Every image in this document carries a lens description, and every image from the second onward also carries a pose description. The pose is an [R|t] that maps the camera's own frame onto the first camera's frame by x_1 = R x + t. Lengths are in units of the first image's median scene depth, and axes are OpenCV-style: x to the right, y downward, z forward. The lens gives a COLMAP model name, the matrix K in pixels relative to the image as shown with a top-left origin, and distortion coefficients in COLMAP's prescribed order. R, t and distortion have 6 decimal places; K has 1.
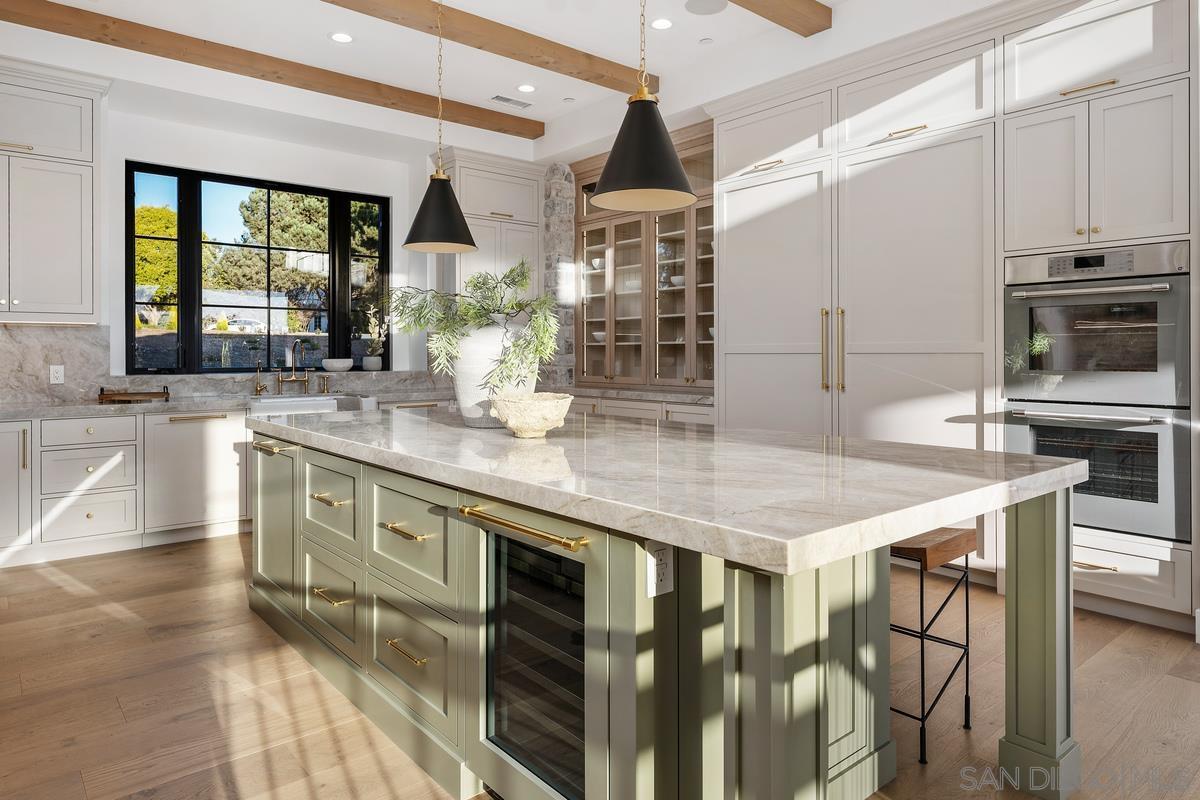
lens RADIAL K [[743.0, 0, 600.5], [0, 743.0, 358.3], [0, 0, 1]] dist [0.001428, -0.001460]
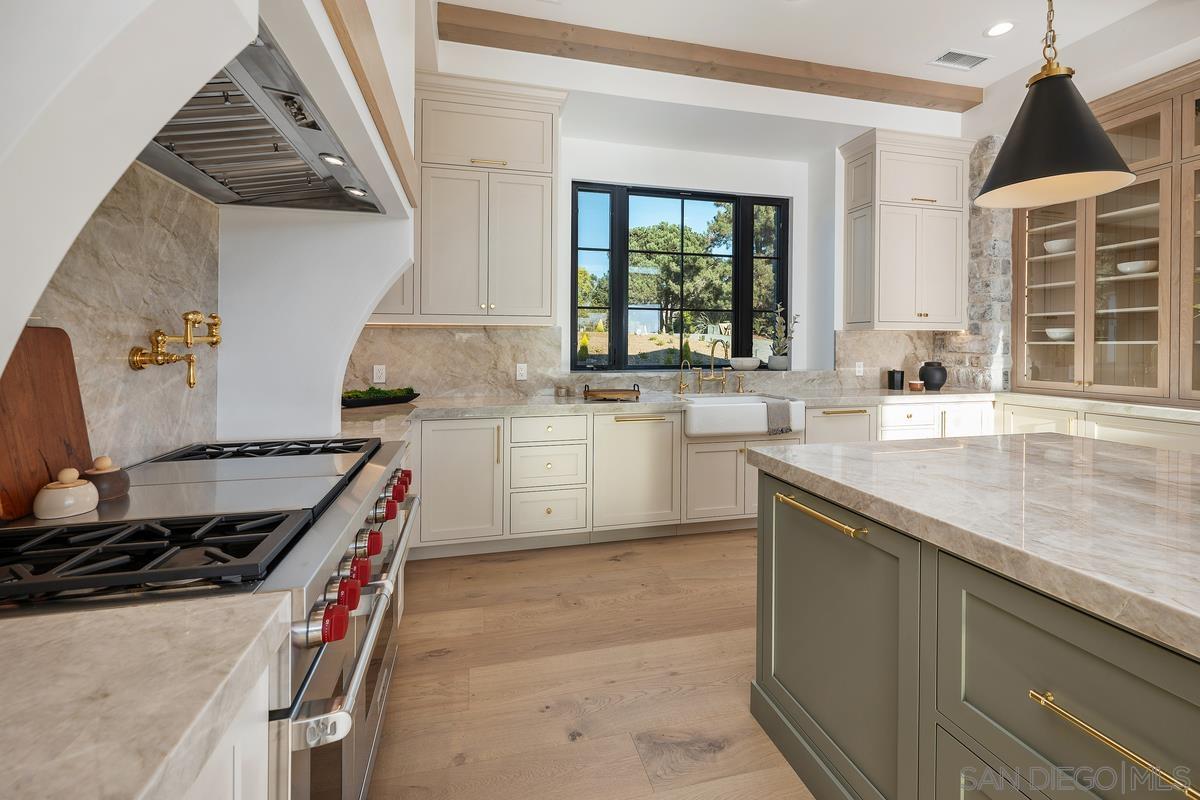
lens RADIAL K [[511.3, 0, 599.7], [0, 511.3, 343.8], [0, 0, 1]] dist [-0.000602, -0.000172]
pose [[0.897421, 0.001228, -0.441174, -0.255782], [-0.007439, 0.999896, -0.012349, -0.009852], [0.441113, 0.014364, 0.897337, 0.322558]]
